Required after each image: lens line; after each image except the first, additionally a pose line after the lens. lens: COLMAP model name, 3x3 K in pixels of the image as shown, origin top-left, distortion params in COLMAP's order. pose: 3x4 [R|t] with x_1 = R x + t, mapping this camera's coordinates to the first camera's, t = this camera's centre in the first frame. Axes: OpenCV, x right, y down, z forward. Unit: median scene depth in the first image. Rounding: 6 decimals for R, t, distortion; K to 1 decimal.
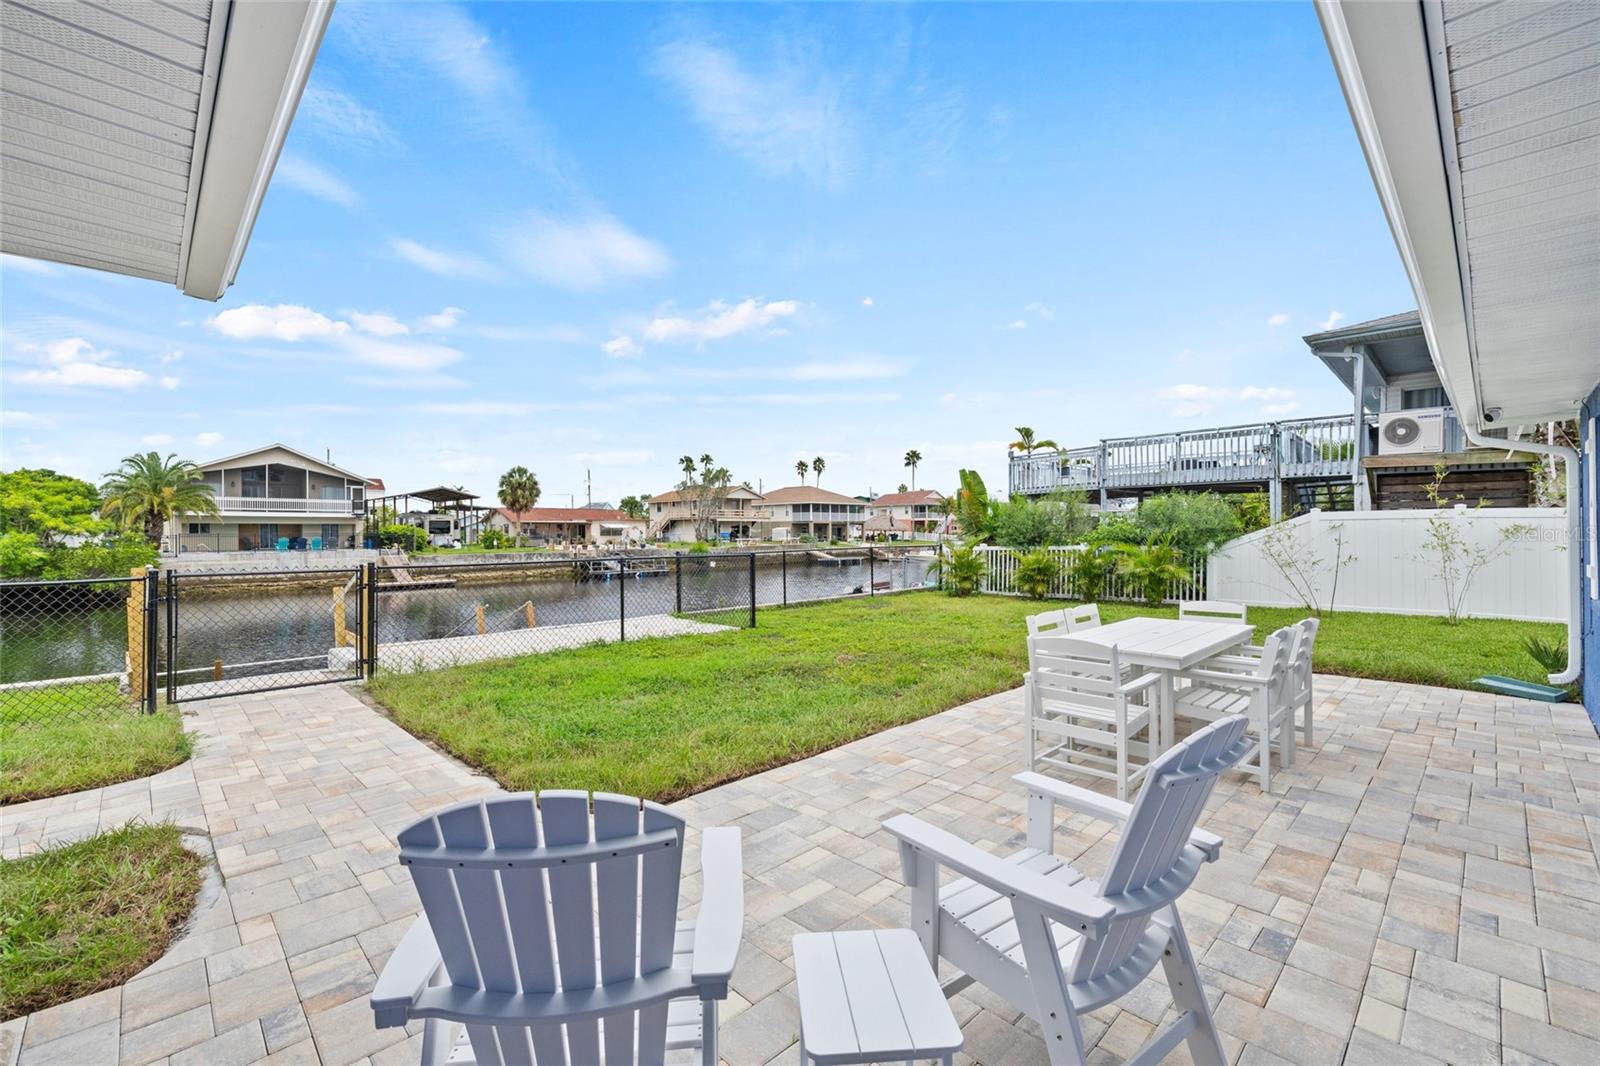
lens RADIAL K [[670.7, 0, 787.2], [0, 670.7, 528.9], [0, 0, 1]] dist [0.003209, -0.000088]
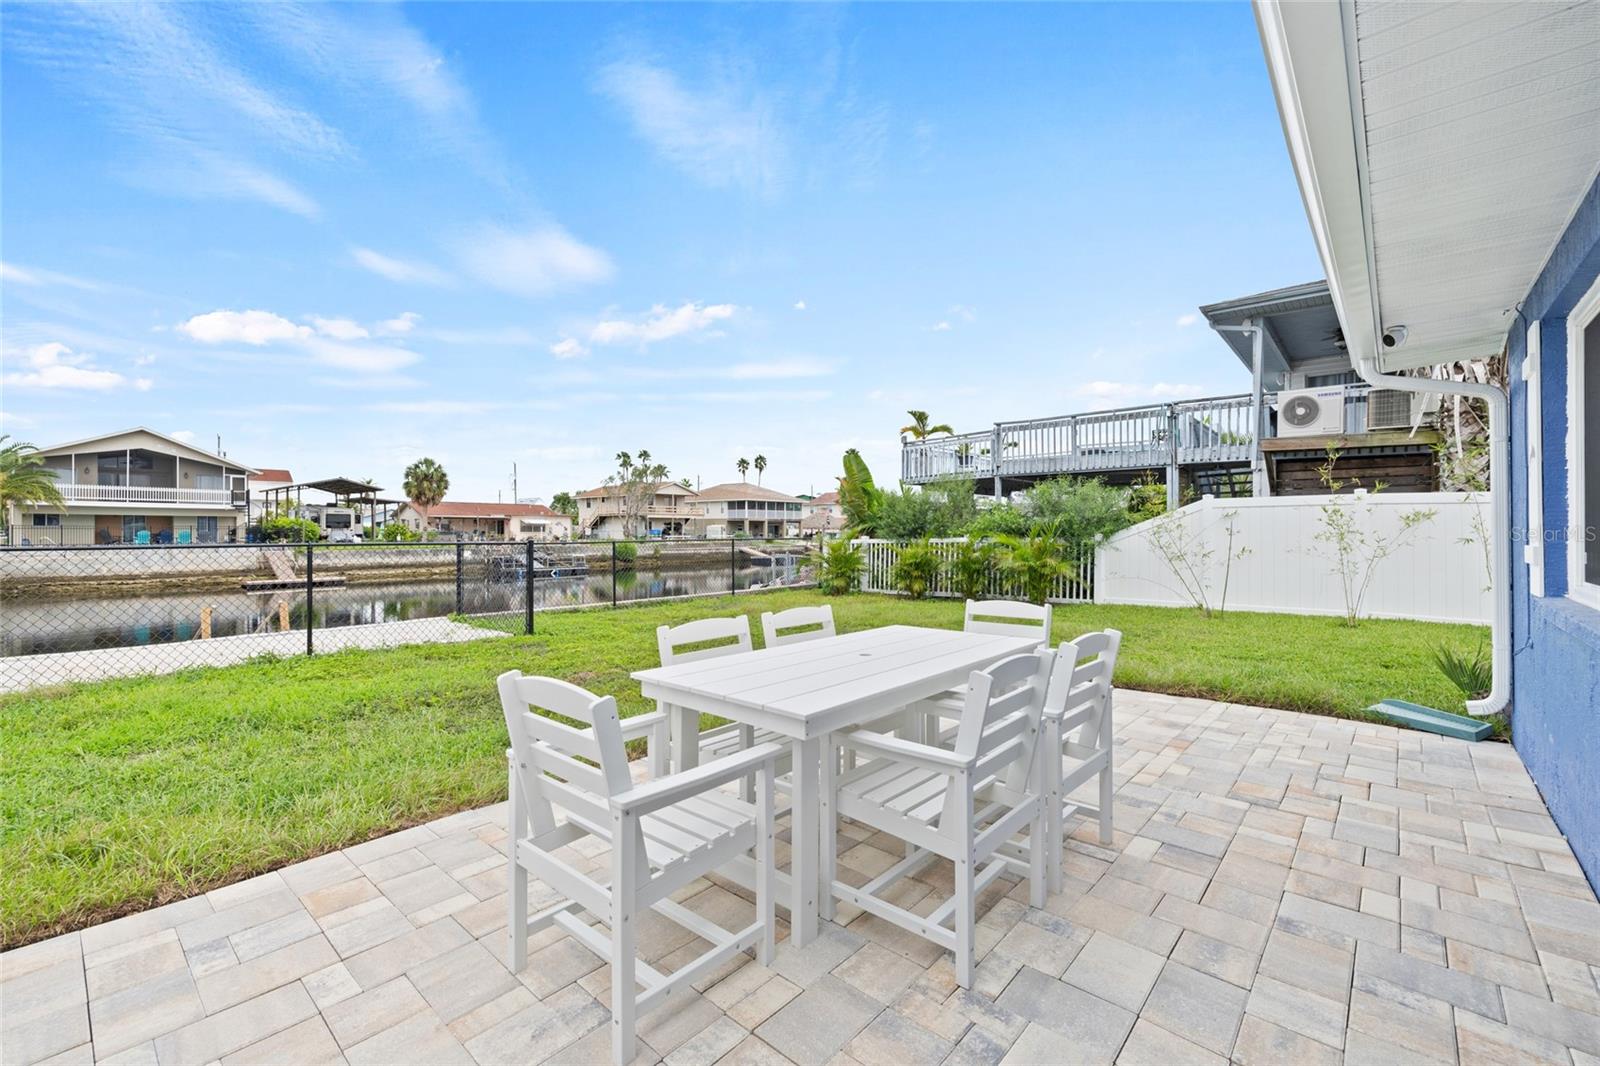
lens RADIAL K [[670.7, 0, 785.1], [0, 670.7, 523.0], [0, 0, 1]] dist [0.003209, -0.000088]
pose [[0.997394, 0.007227, 0.071785, 0.125443], [-0.006665, 0.999945, -0.008066, 0.012943], [-0.071839, 0.007567, 0.997388, 0.119155]]
